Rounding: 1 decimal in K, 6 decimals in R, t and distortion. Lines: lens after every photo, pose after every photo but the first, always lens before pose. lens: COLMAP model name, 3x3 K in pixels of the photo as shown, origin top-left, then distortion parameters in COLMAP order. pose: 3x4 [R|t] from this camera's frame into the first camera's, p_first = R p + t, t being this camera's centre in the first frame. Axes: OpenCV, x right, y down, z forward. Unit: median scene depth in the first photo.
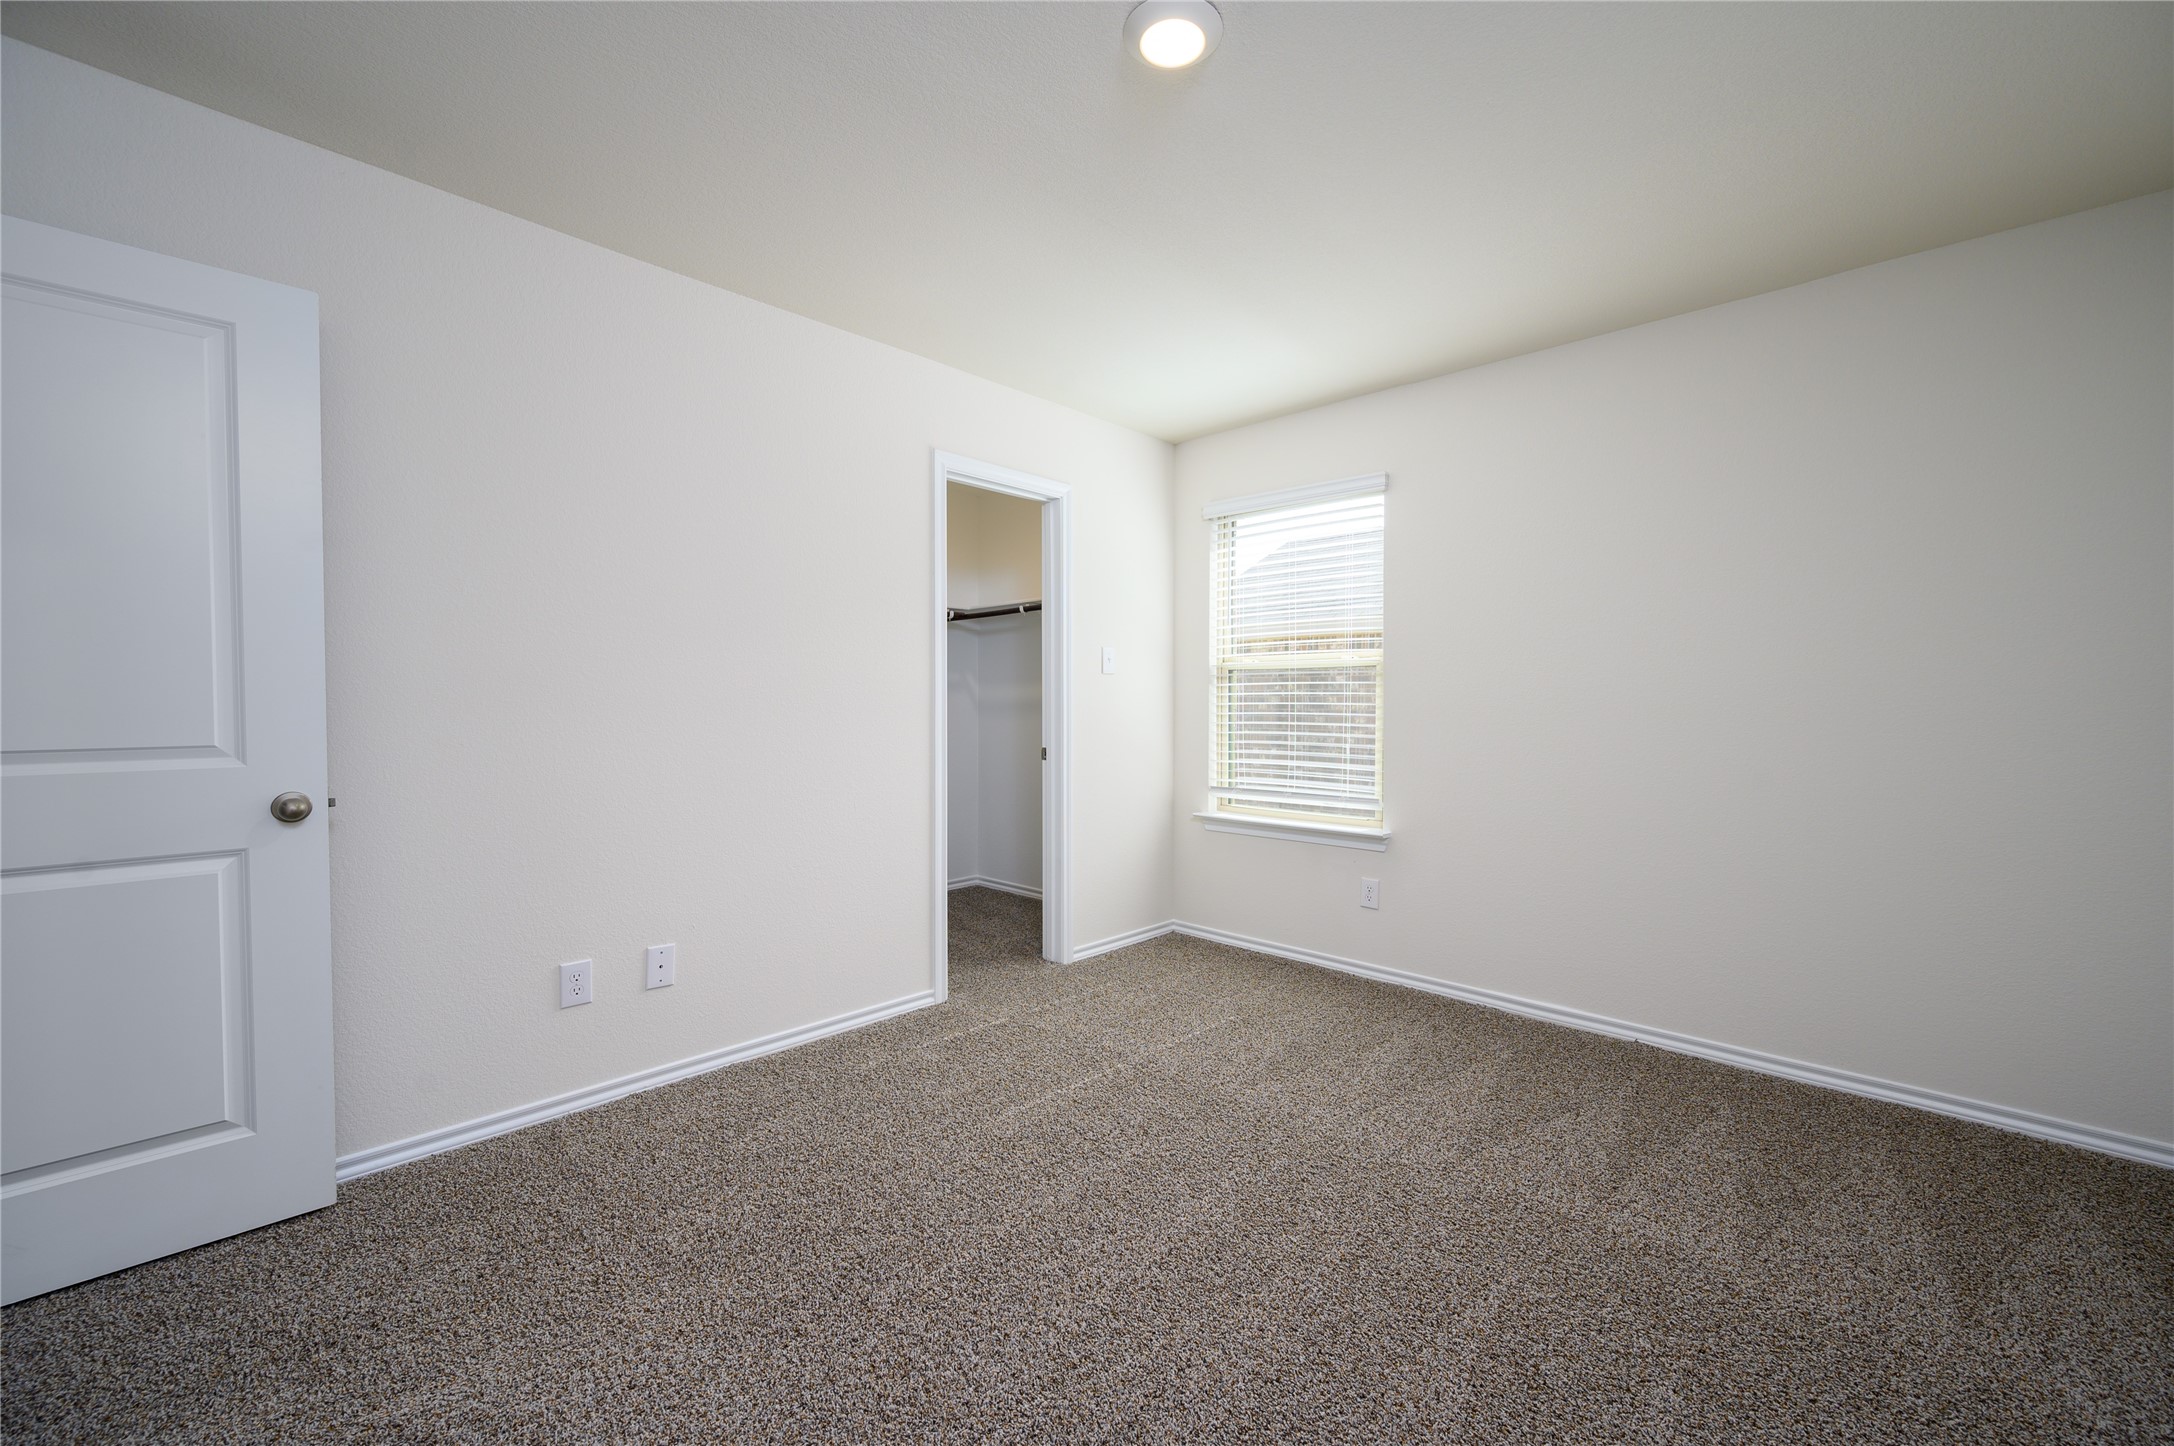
lens RADIAL K [[854.8, 0, 1079.8], [0, 854.8, 724.3], [0, 0, 1]] dist [-0.002571, -0.000267]
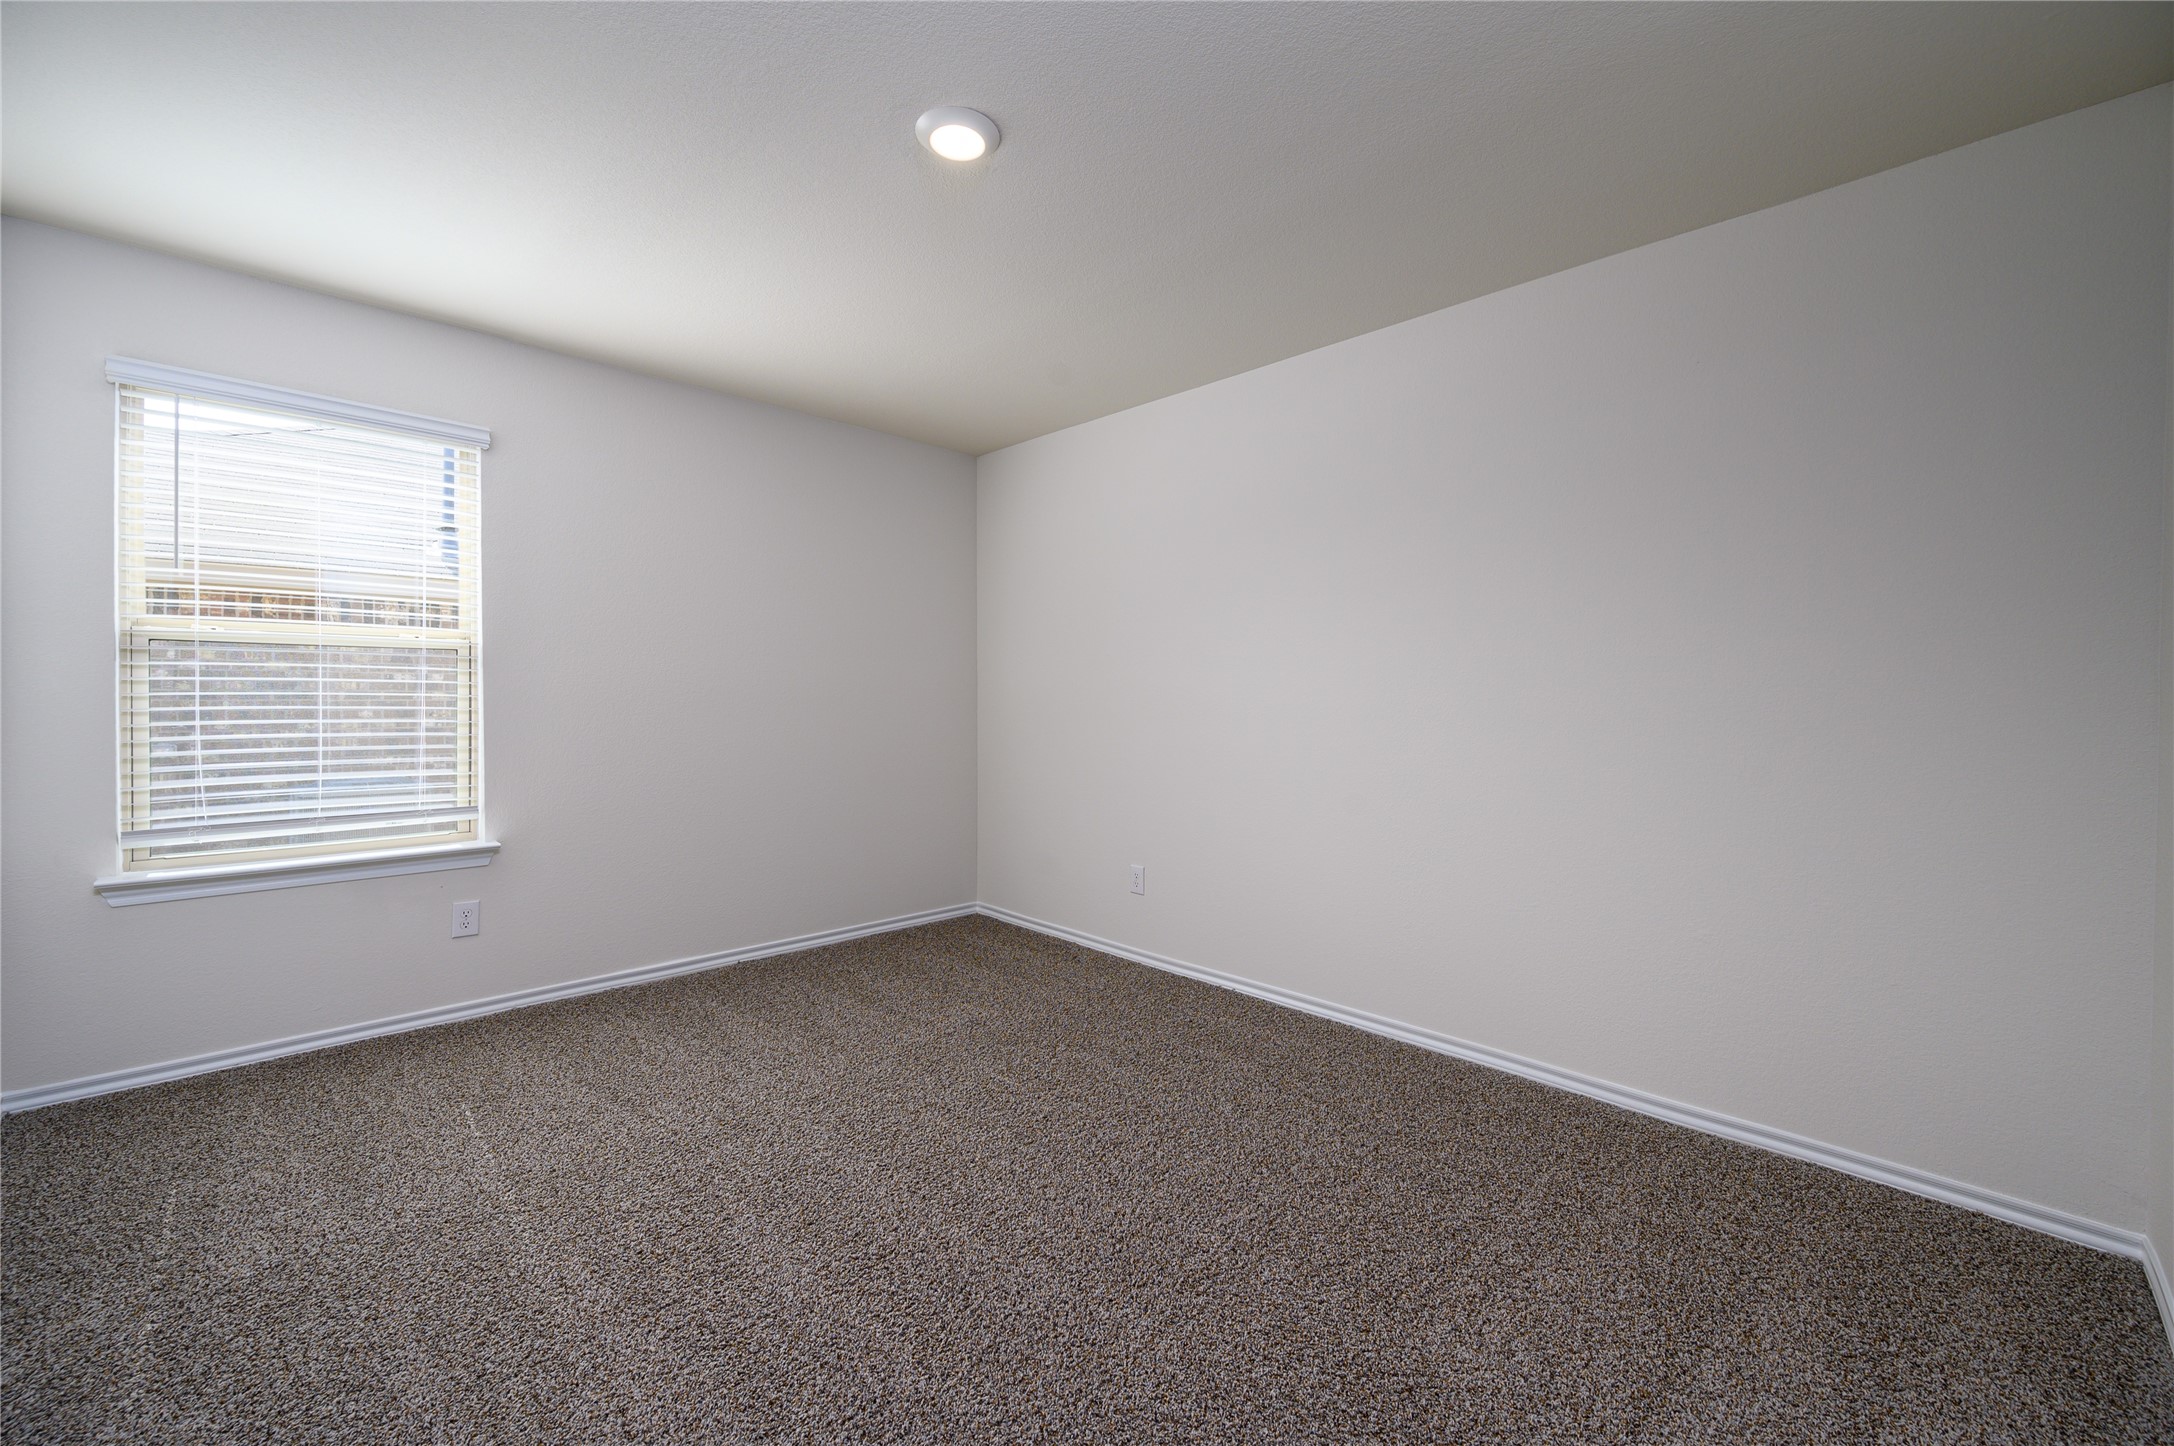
lens RADIAL K [[854.8, 0, 1085.8], [0, 854.8, 706.3], [0, 0, 1]] dist [-0.002571, -0.000267]
pose [[0.025834, -0.011169, 0.999604, -0.487517], [0.018157, 0.999778, 0.010701, -0.010571], [-0.999501, 0.017873, 0.026031, 0.361090]]
